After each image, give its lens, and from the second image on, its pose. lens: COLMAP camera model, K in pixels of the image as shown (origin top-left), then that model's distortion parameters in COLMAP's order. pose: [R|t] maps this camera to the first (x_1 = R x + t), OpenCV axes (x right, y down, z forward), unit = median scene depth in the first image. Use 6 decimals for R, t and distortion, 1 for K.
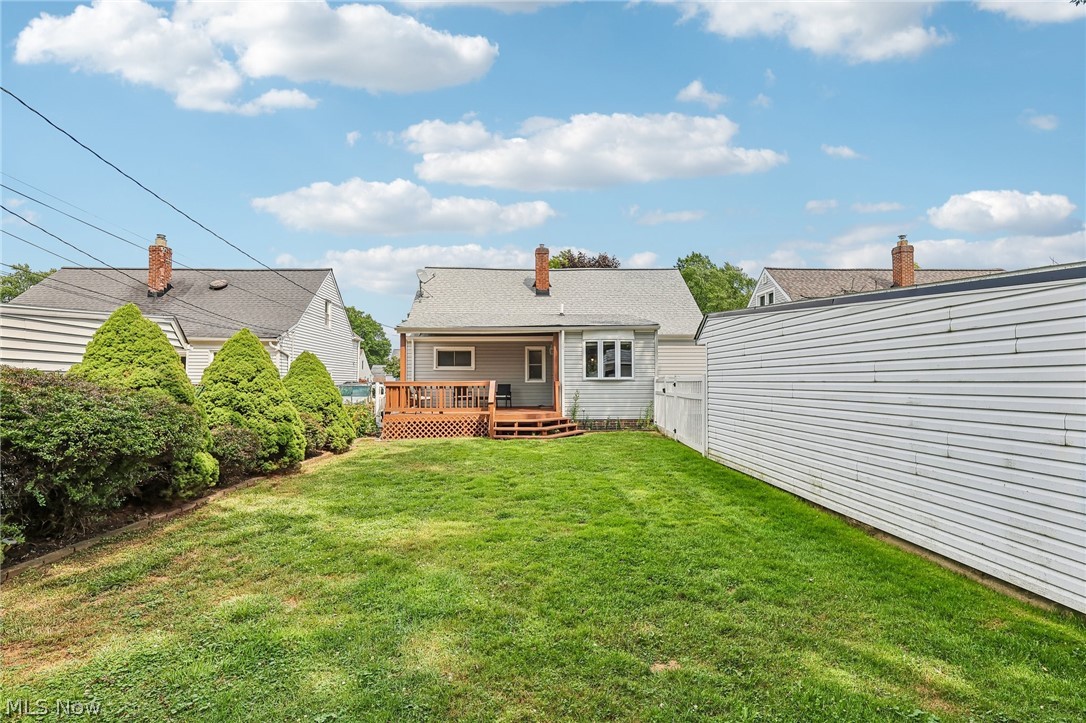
lens RADIAL K [[507.0, 0, 542.6], [0, 507.0, 364.9], [0, 0, 1]] dist [-0.000888, 0.000100]
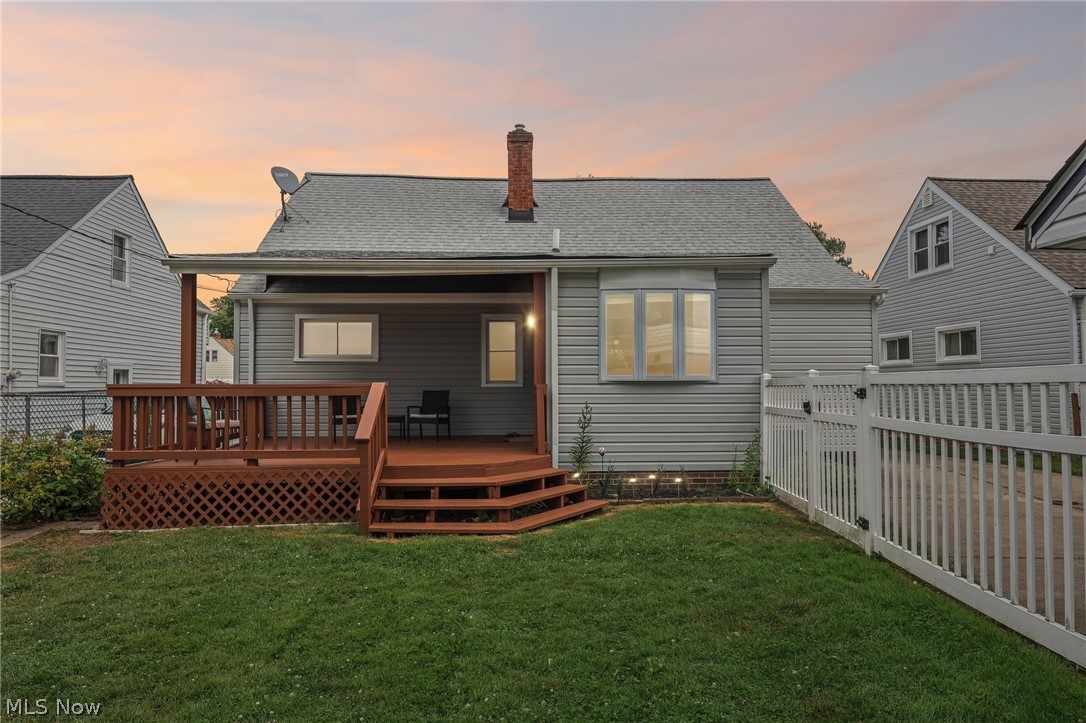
lens RADIAL K [[712.3, 0, 543.0], [0, 712.3, 361.5], [0, 0, 1]] dist [0.000117, -0.000142]
pose [[0.999953, 0.000636, 0.009630, 0.026450], [-0.000622, 0.999999, -0.001493, 0.014851], [-0.009631, 0.001487, 0.999953, 0.419334]]
